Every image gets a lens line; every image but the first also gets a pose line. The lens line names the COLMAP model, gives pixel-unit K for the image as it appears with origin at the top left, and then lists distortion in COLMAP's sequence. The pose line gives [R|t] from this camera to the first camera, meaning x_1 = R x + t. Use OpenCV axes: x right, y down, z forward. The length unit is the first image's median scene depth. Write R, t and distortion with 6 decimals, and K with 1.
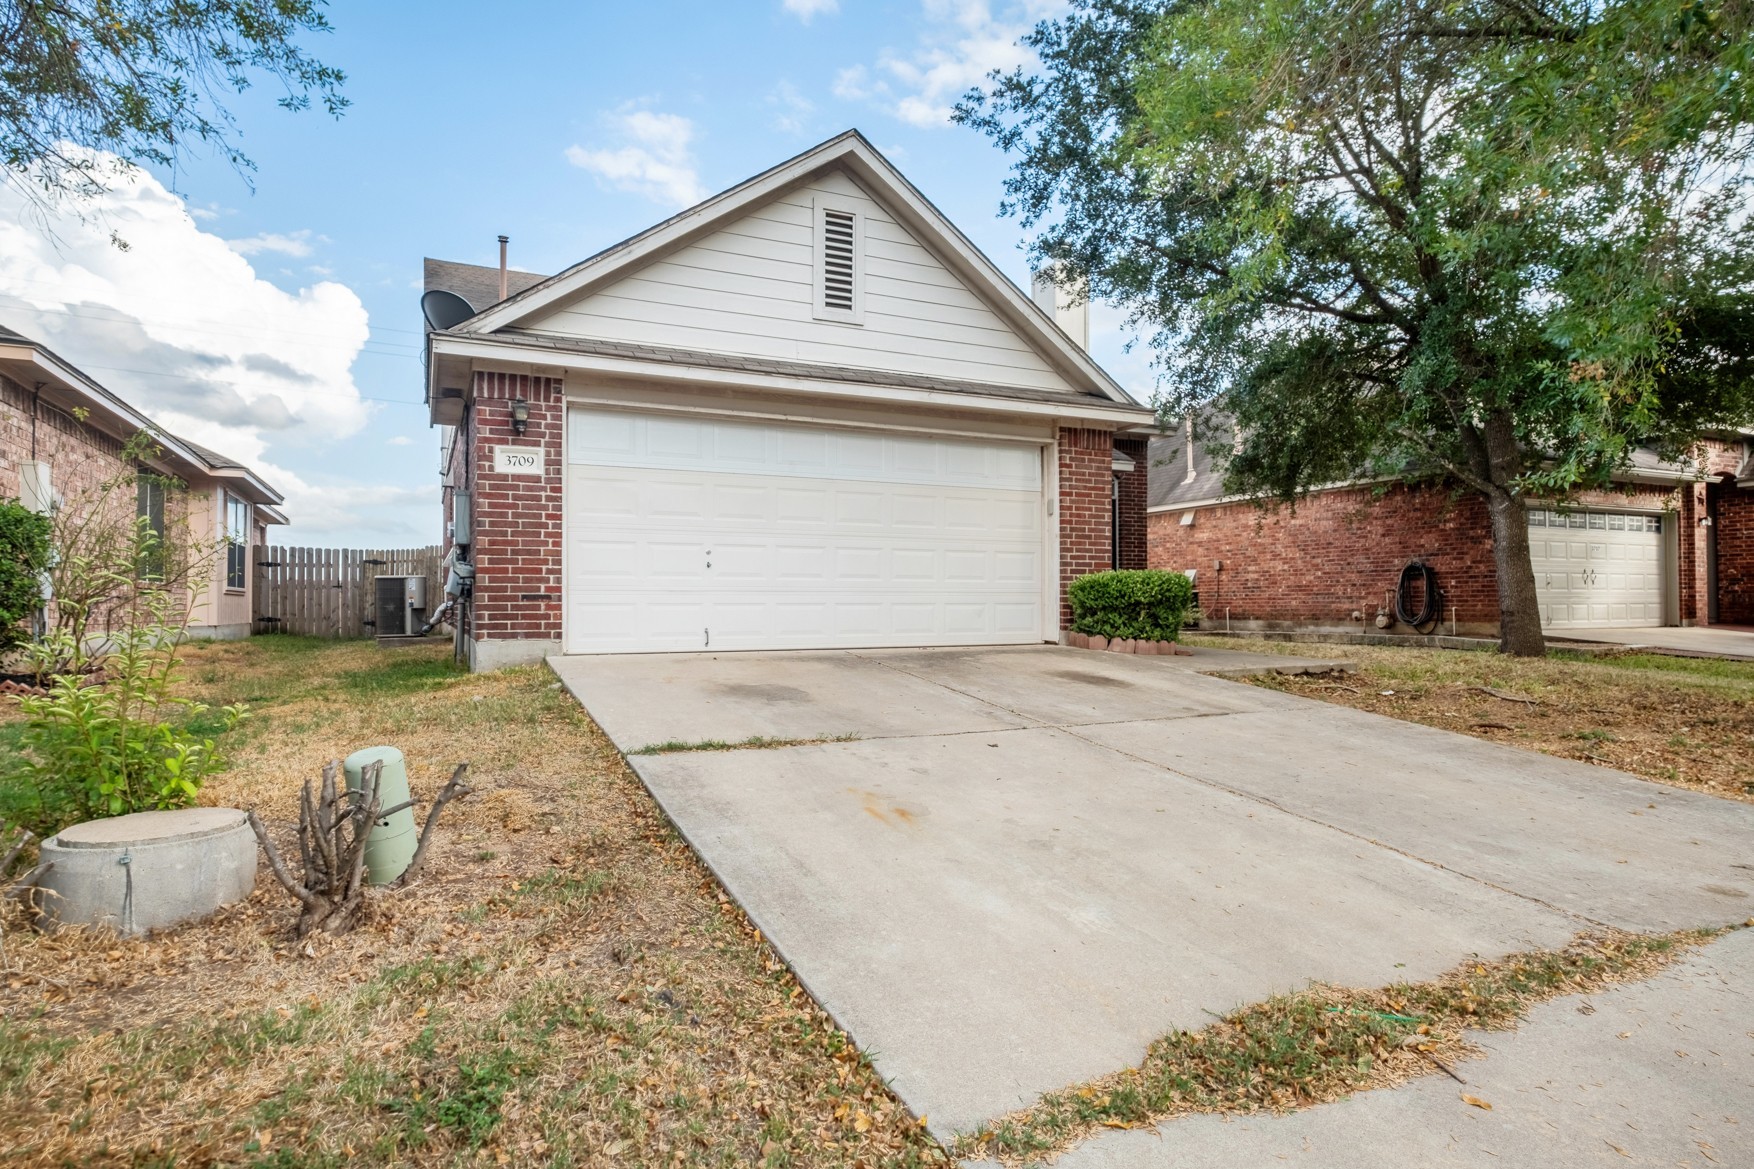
lens RADIAL K [[956.5, 0, 874.1], [0, 956.5, 590.2], [0, 0, 1]] dist [-0.003557, -0.000178]
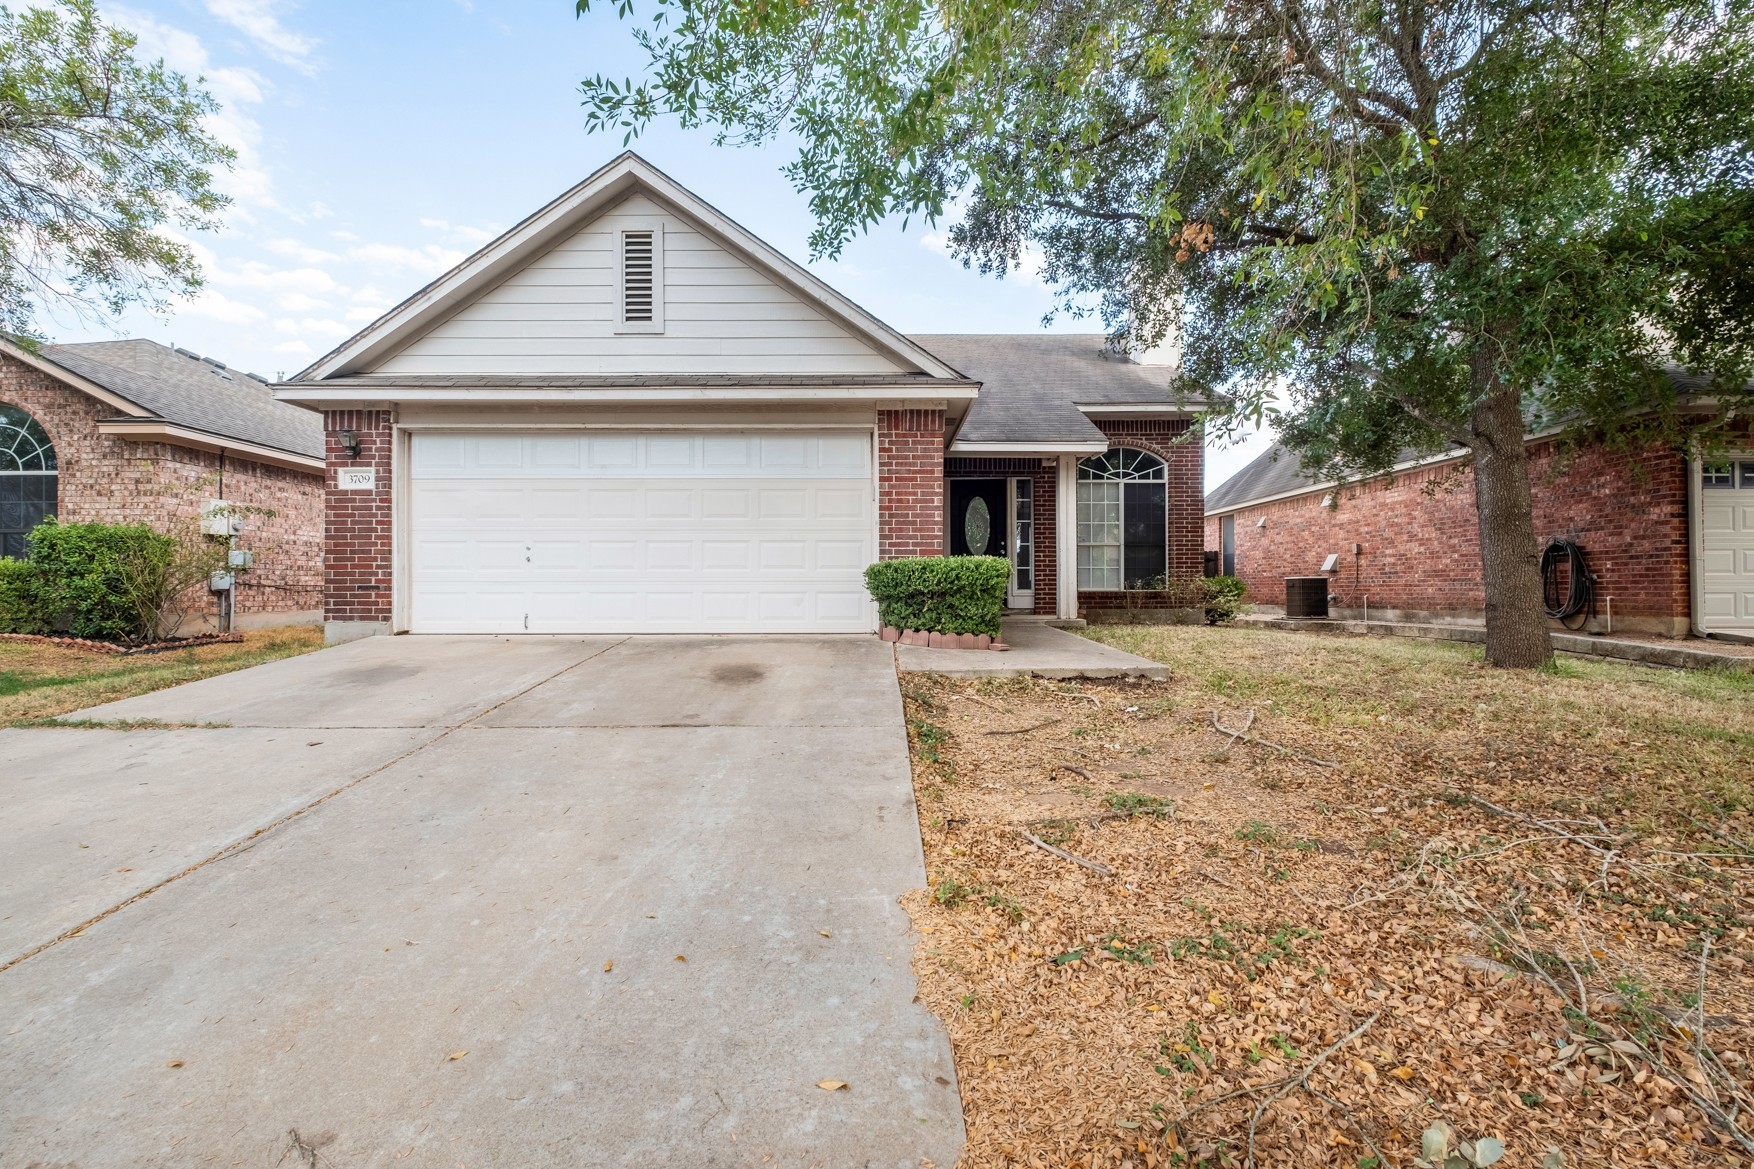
lens RADIAL K [[766.7, 0, 880.3], [0, 766.7, 583.1], [0, 0, 1]] dist [-0.003923, -0.001225]
pose [[0.906123, -0.003004, -0.423003, 0.573423], [0.005995, 0.999966, 0.005741, -0.000228], [0.422971, -0.007738, 0.906110, 0.322772]]
